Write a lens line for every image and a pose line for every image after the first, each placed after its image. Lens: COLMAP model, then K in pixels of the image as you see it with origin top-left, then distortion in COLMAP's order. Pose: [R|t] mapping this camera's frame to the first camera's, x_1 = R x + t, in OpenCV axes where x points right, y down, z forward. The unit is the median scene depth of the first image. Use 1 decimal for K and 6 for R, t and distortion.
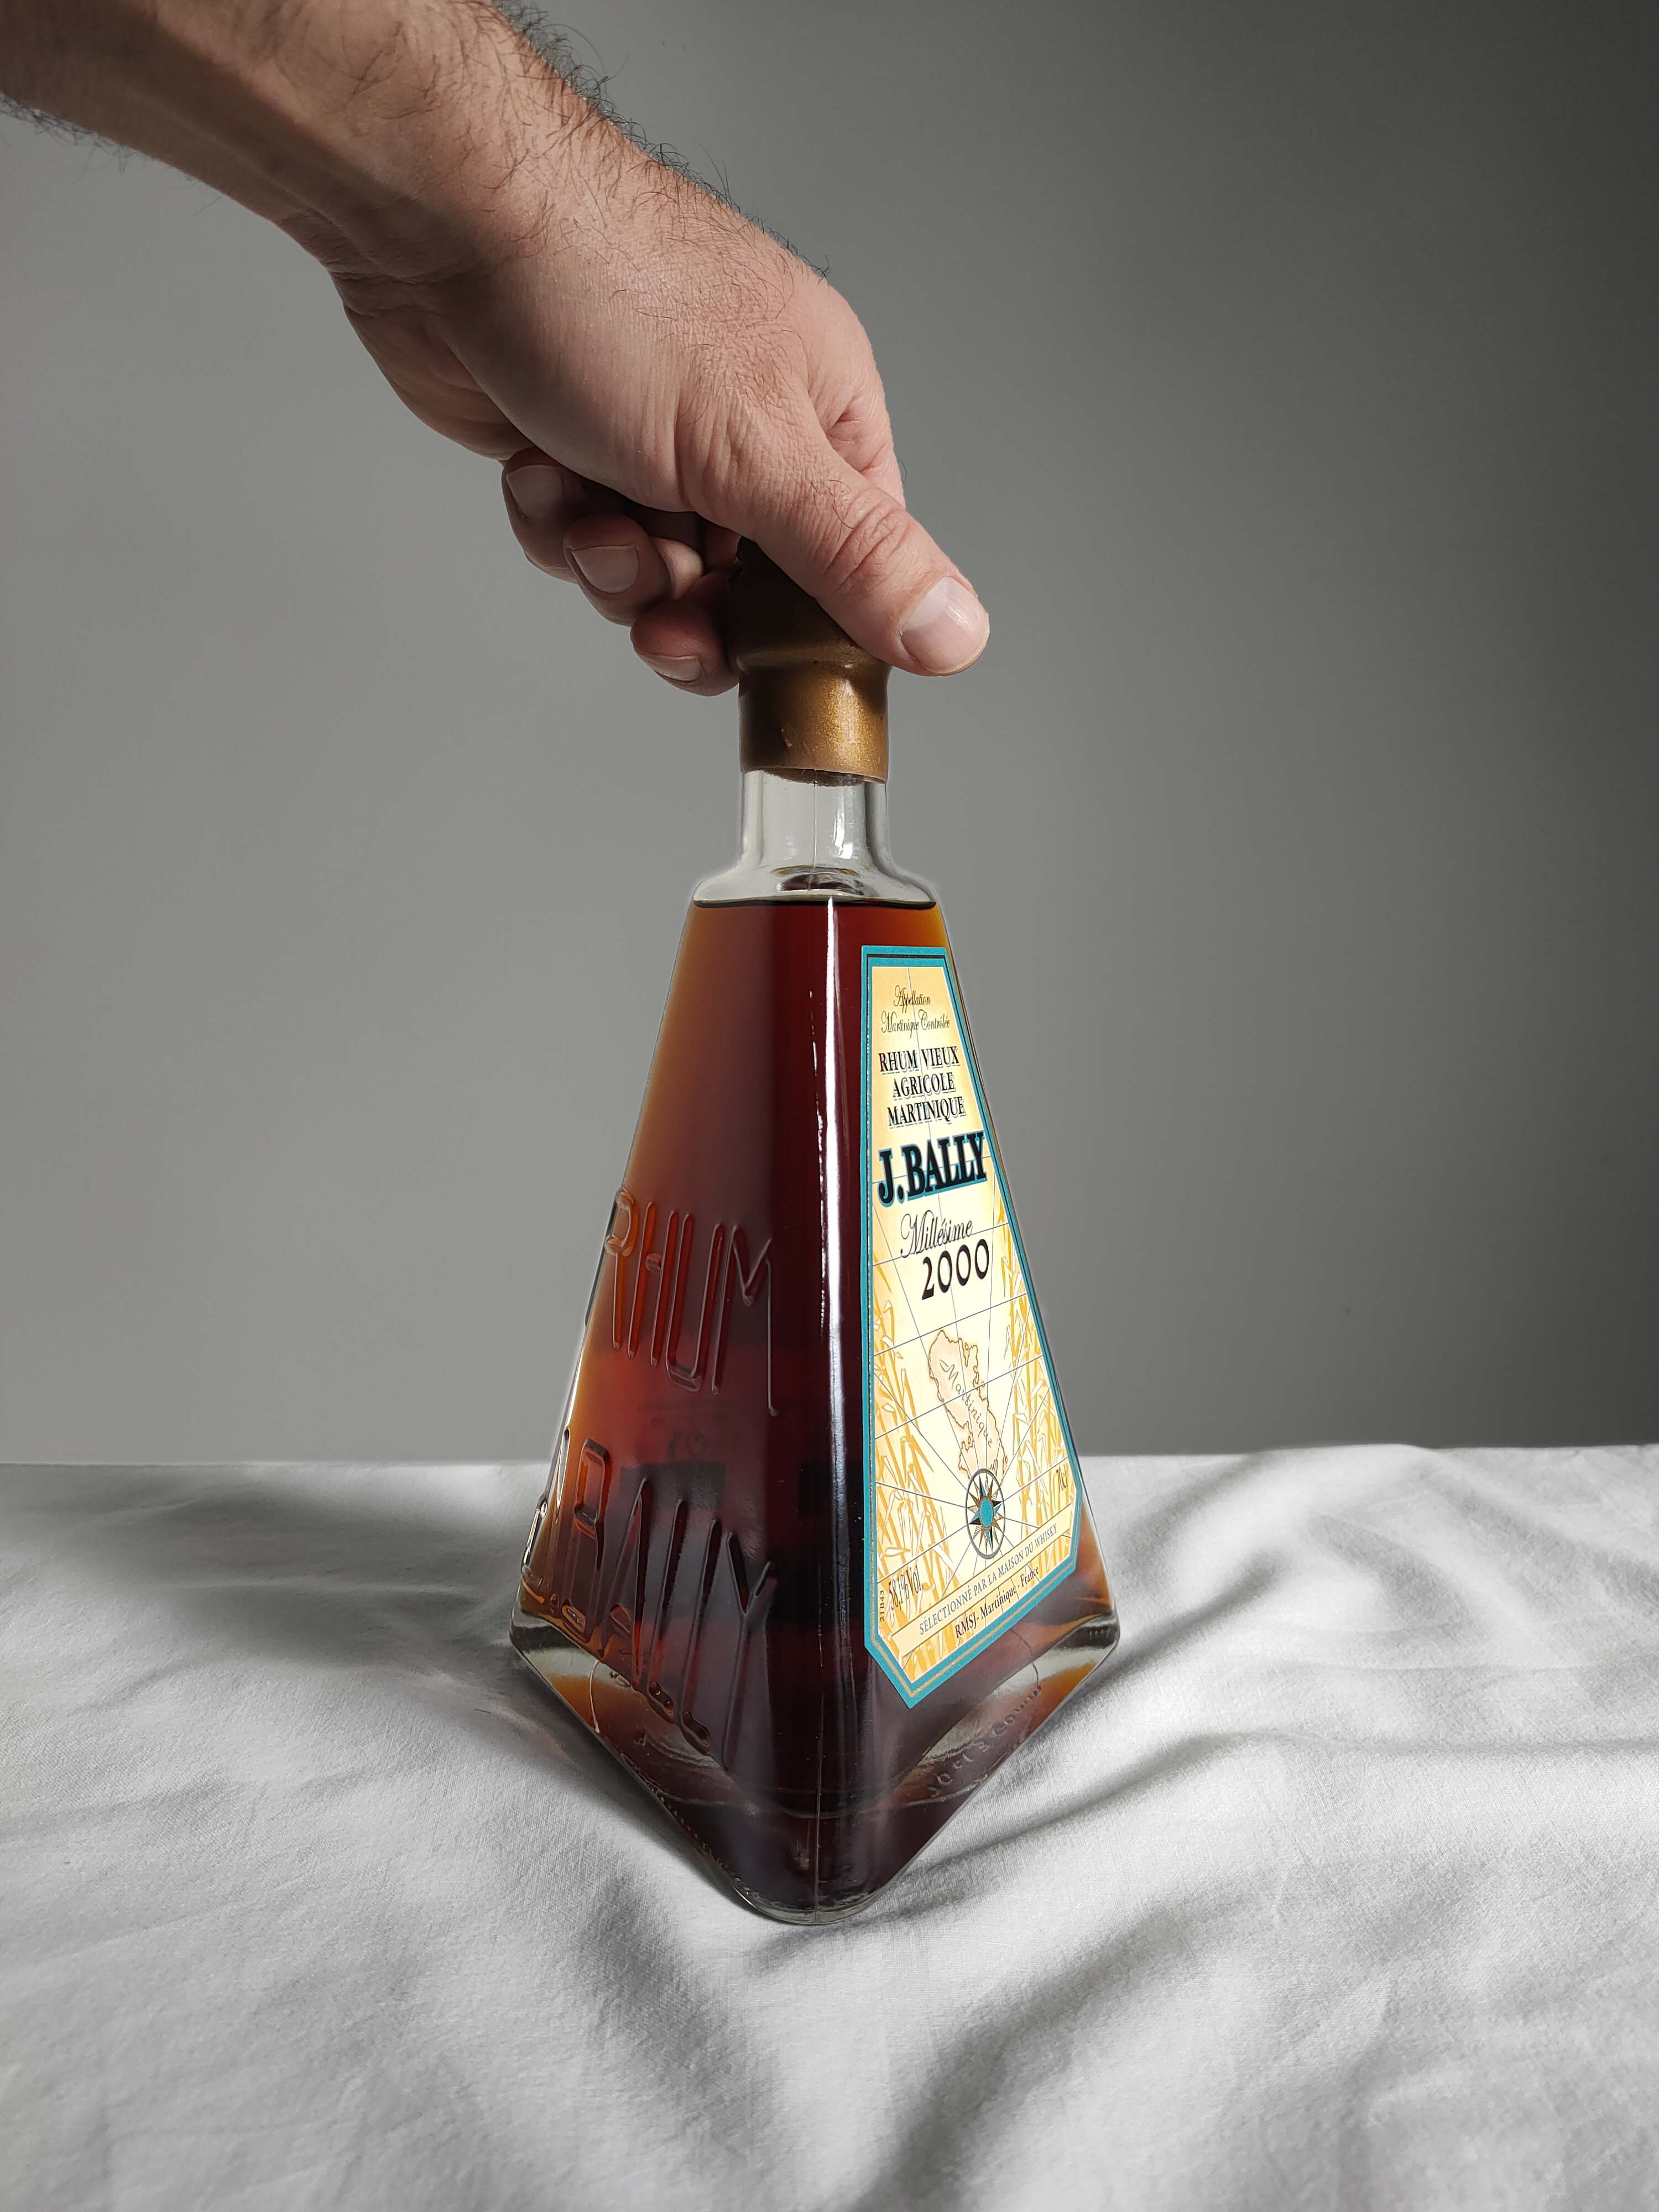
lens RADIAL K [[1804.8, 0, 829.5], [0, 1804.8, 1106.2], [0, 0, 1]] dist [0.003194, 0.000144]
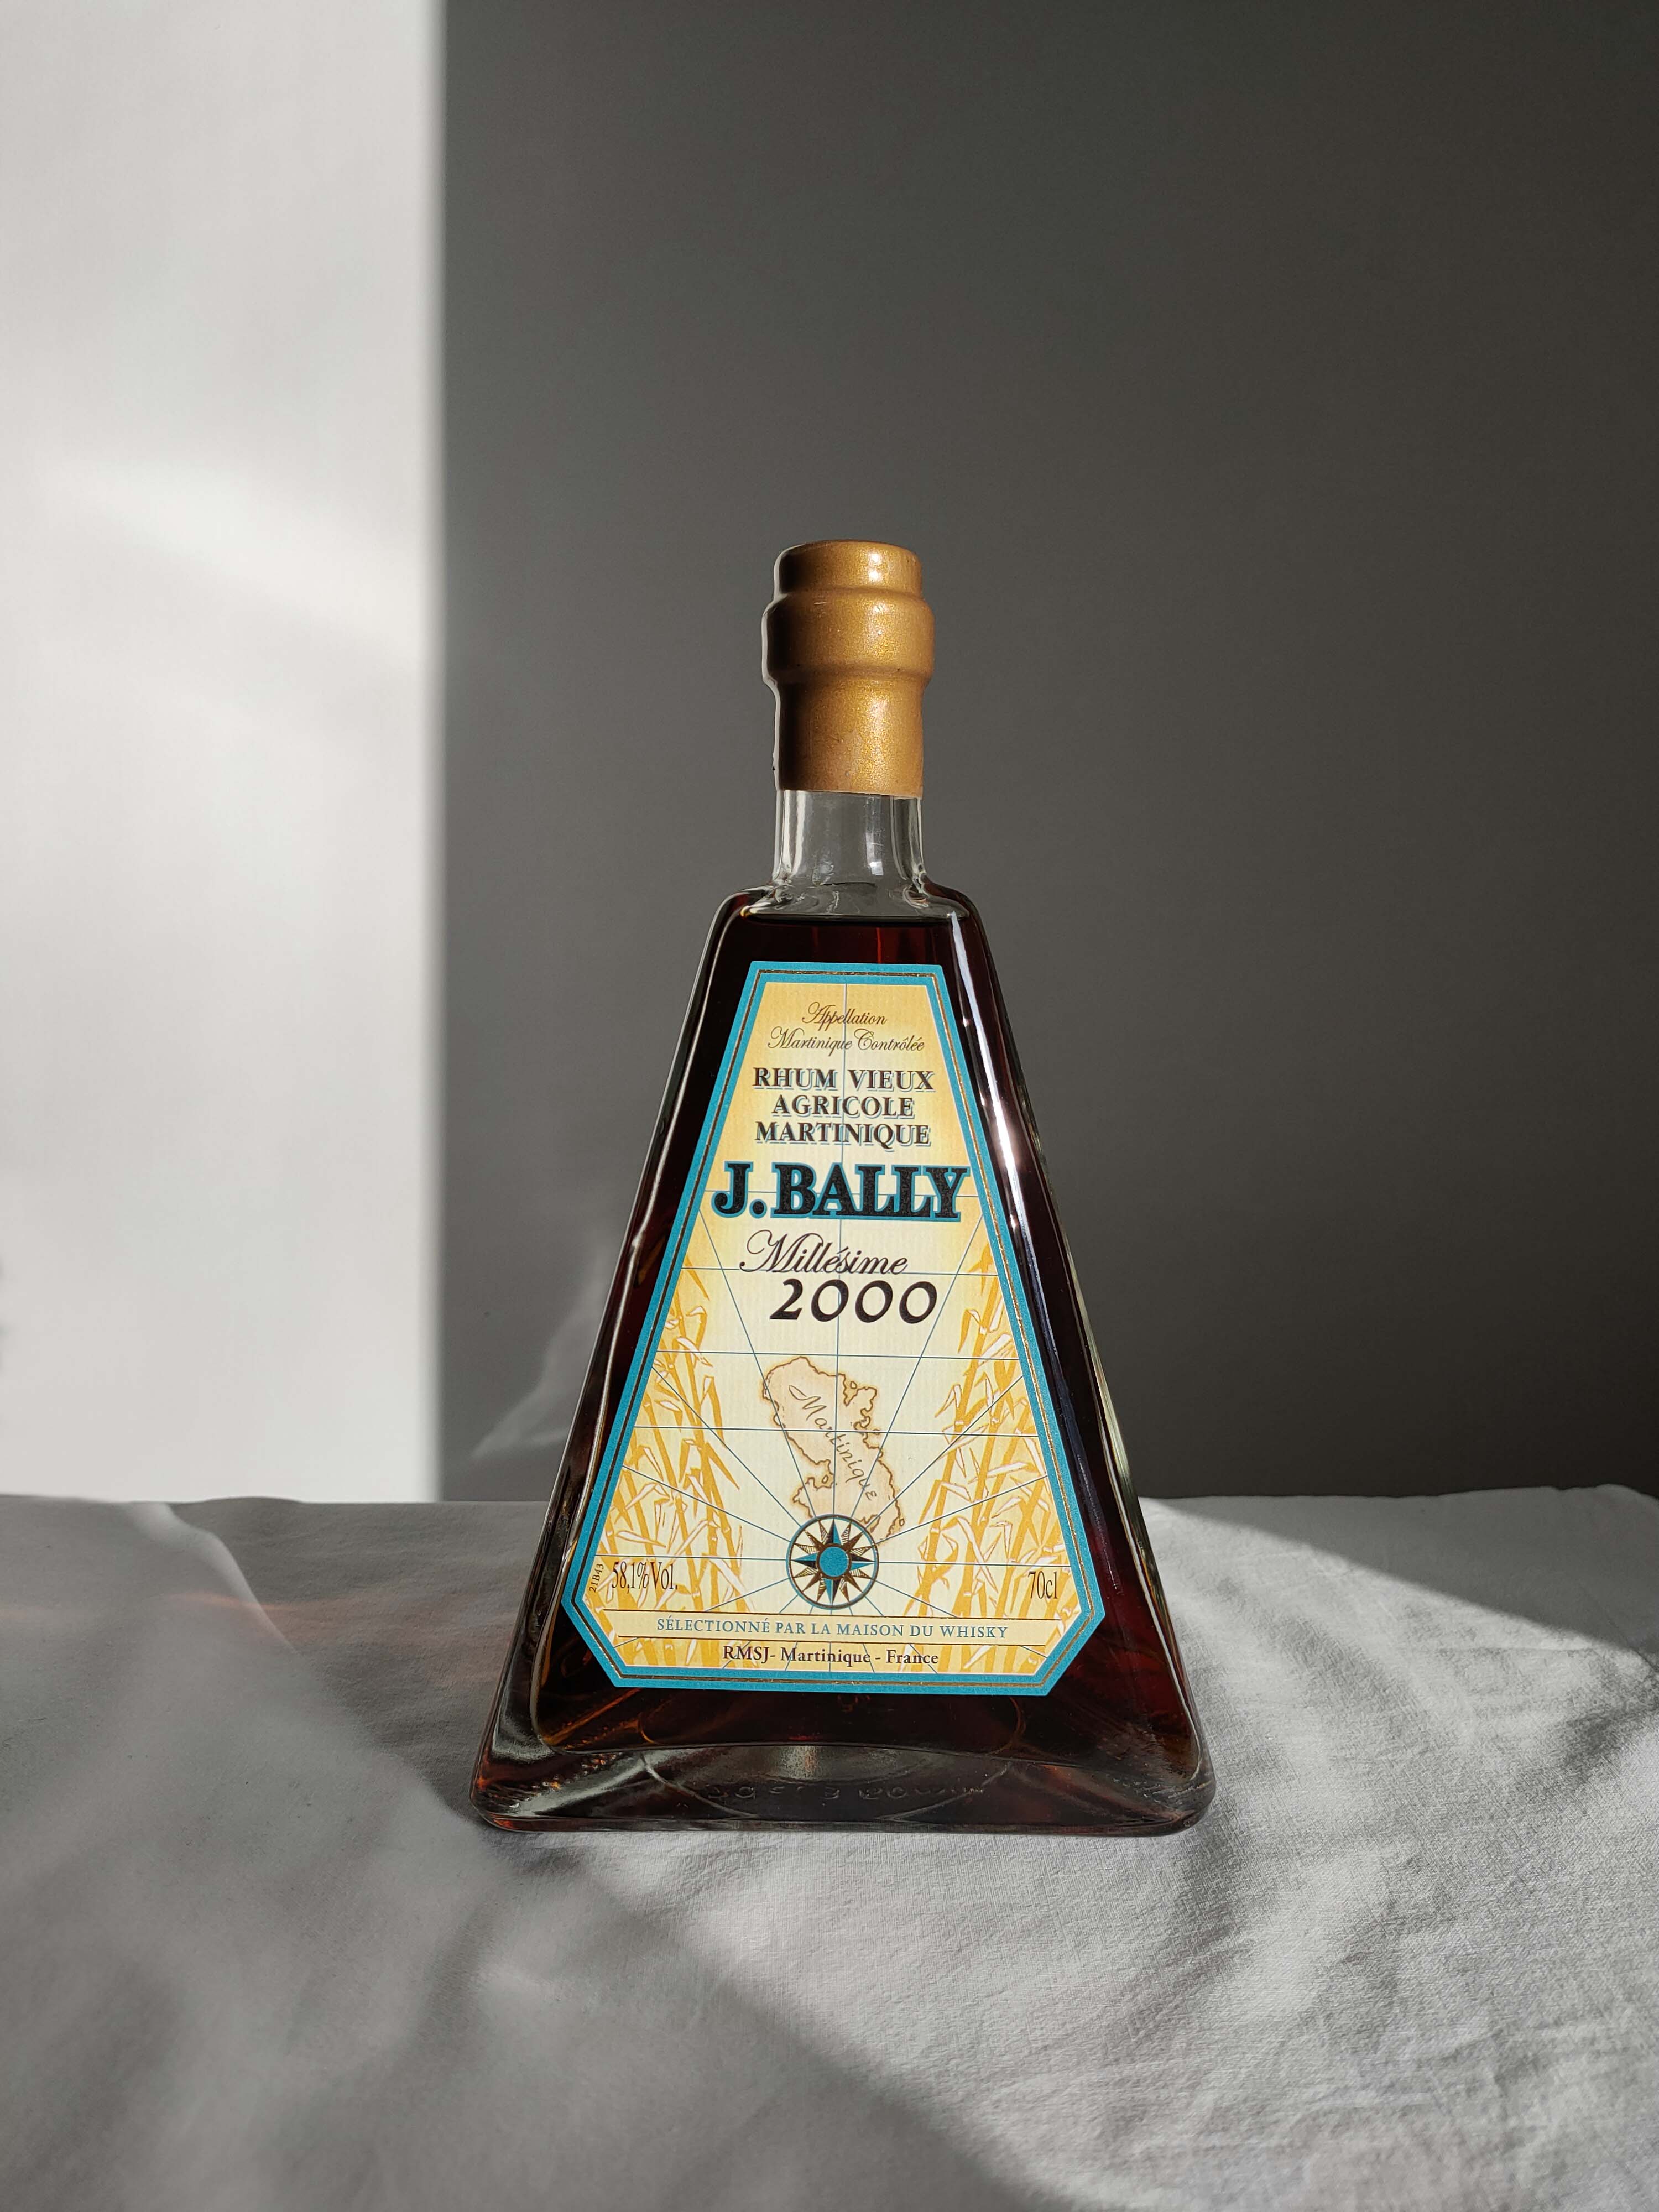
lens RADIAL K [[1804.8, 0, 829.6], [0, 1804.8, 1105.8], [0, 0, 1]] dist [0.003194, 0.000144]
pose [[0.443138, 0.081068, -0.892780, 0.919319], [-0.088175, 0.995015, 0.046585, -0.056808], [0.892106, 0.058077, 0.448077, 0.564771]]
